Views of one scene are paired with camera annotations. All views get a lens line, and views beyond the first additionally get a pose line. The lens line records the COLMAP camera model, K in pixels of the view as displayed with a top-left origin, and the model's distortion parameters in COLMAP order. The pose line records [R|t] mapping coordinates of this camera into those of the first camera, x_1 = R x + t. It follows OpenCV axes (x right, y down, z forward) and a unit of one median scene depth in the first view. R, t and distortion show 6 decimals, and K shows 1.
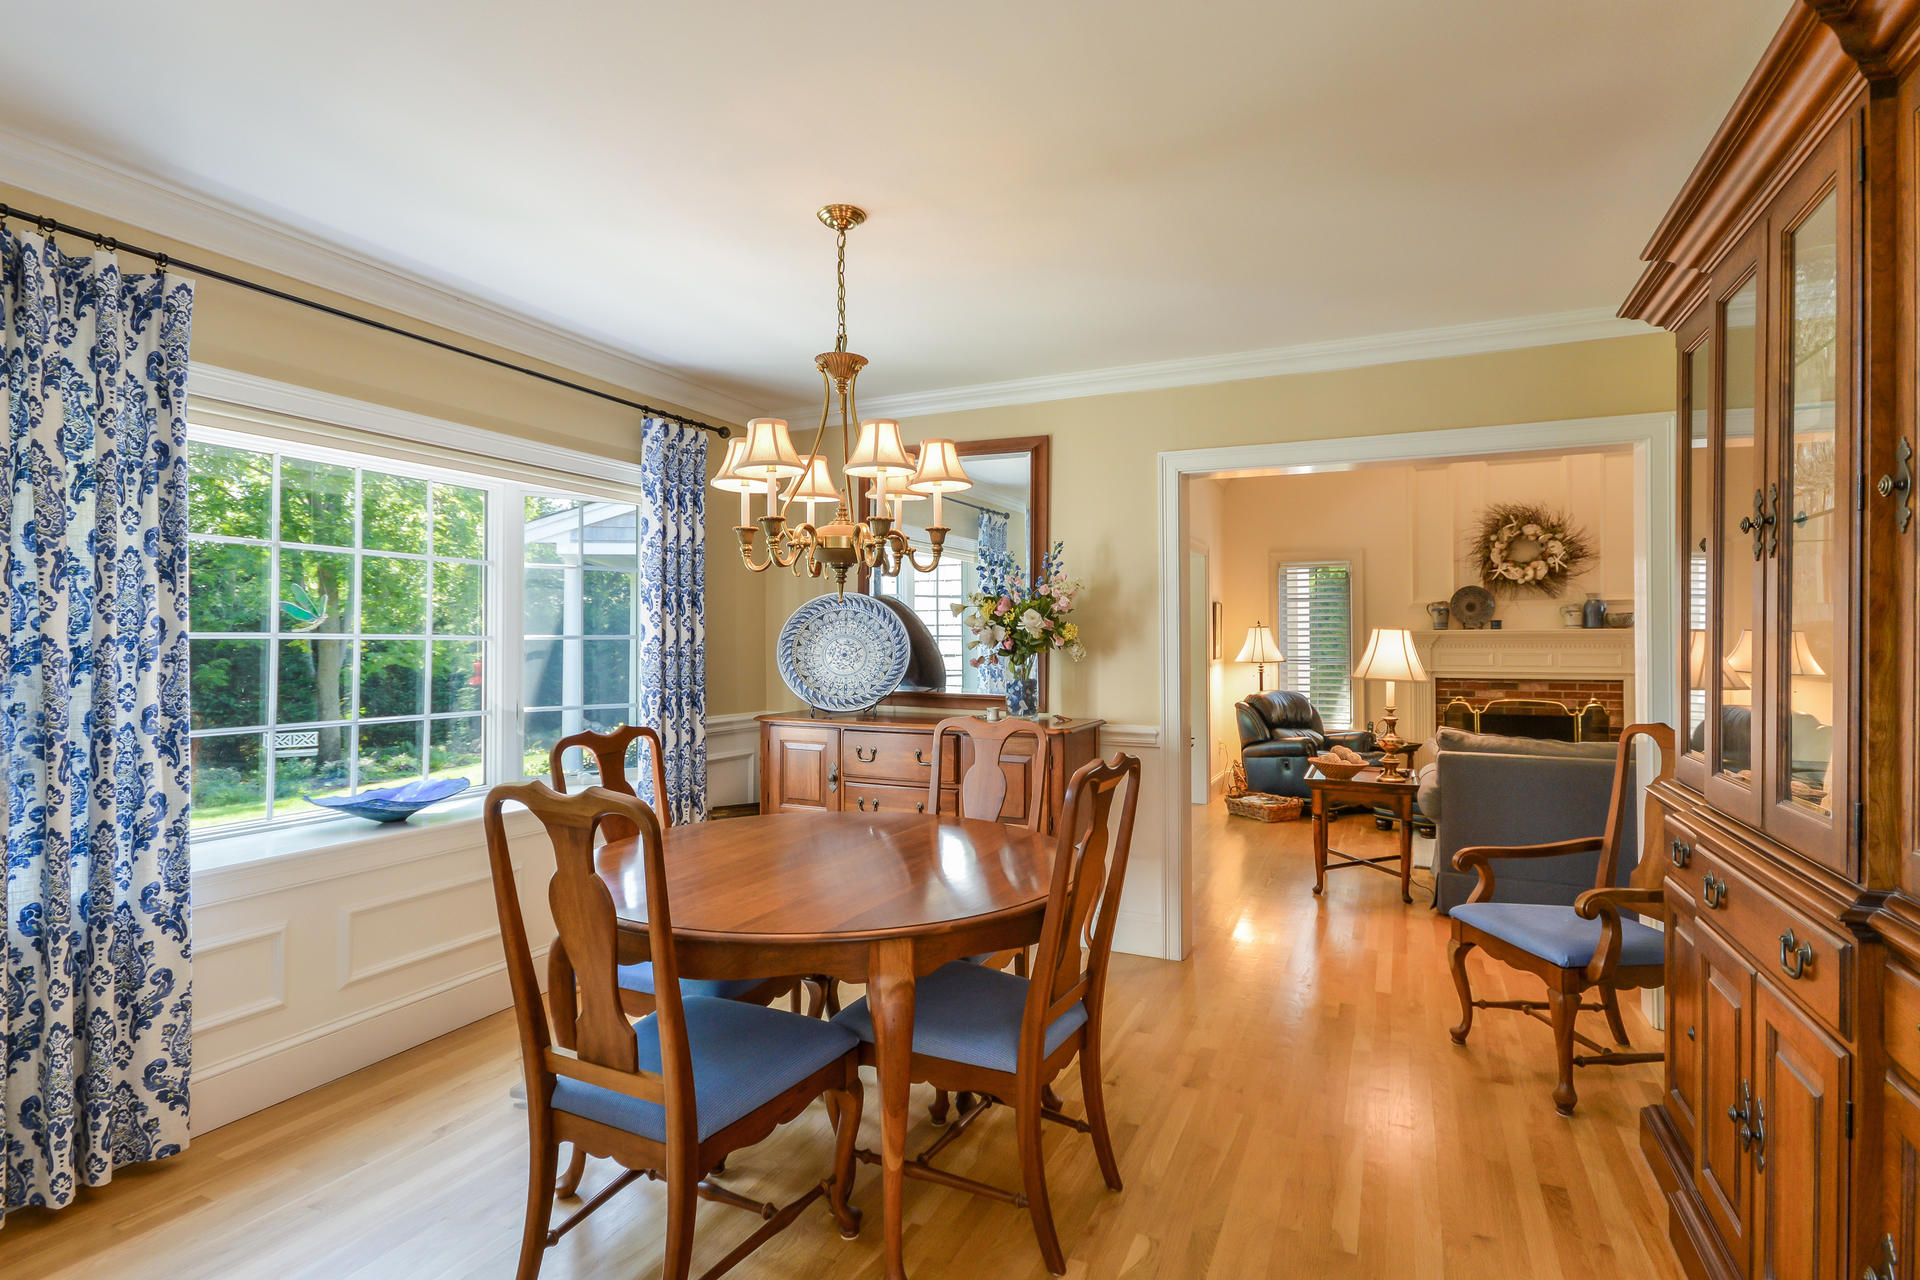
lens RADIAL K [[942.1, 0, 962.9], [0, 942.1, 635.2], [0, 0, 1]] dist [0.006272, 0.000305]
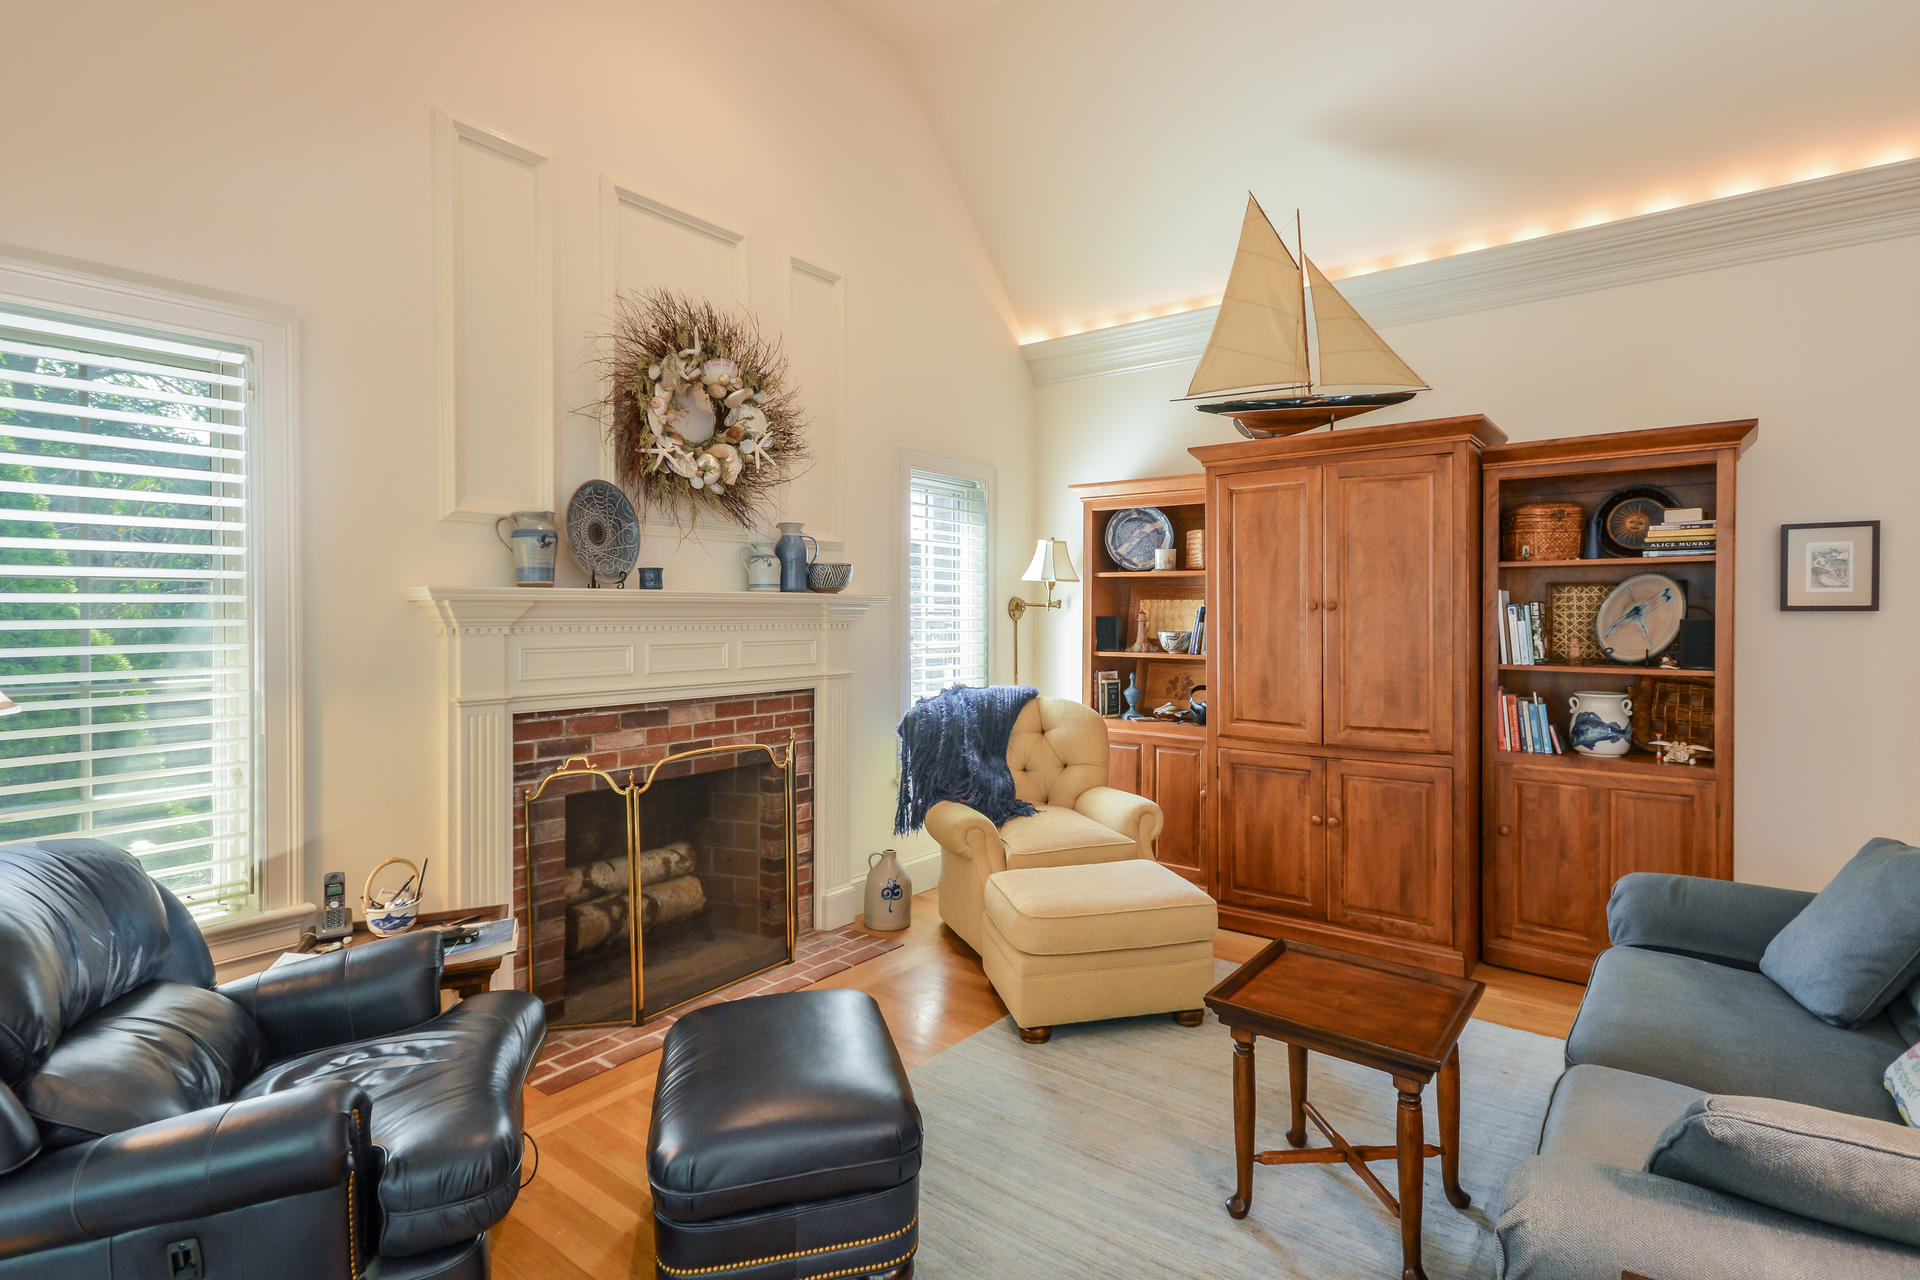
lens RADIAL K [[942.1, 0, 958.6], [0, 942.1, 632.0], [0, 0, 1]] dist [0.006272, 0.000305]
pose [[0.215490, -0.016626, 0.976364, 0.179217], [-0.007456, 0.999798, 0.018671, 0.004161], [-0.976478, -0.011303, 0.215323, 0.779929]]
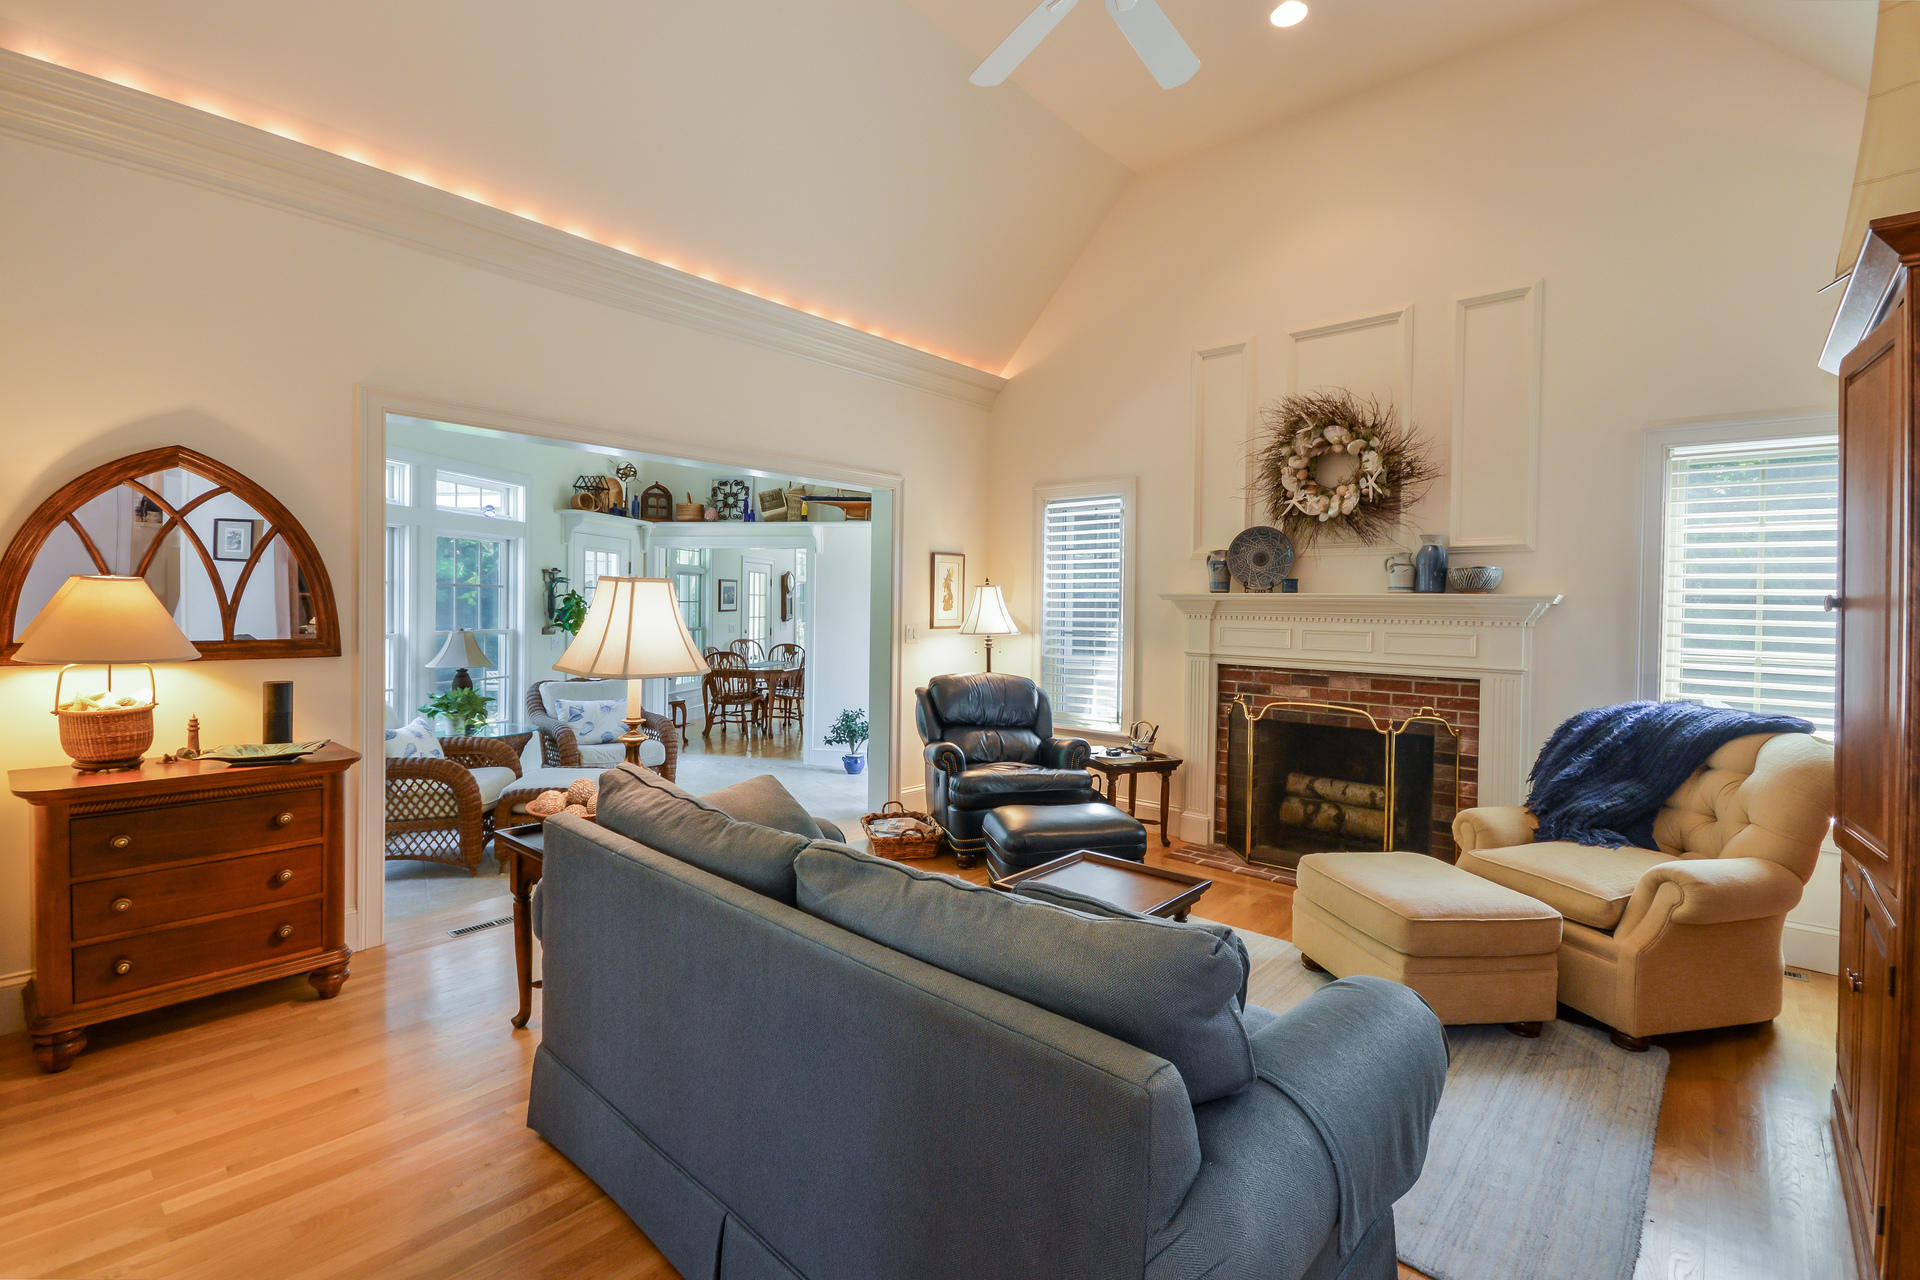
lens RADIAL K [[867.6, 0, 956.0], [0, 867.6, 621.9], [0, 0, 1]] dist [0.001093, 0.000053]
pose [[0.958177, 0.020077, -0.285472, 0.521125], [-0.011604, 0.999441, 0.031342, -0.002375], [0.285942, -0.026718, 0.957874, 0.366157]]
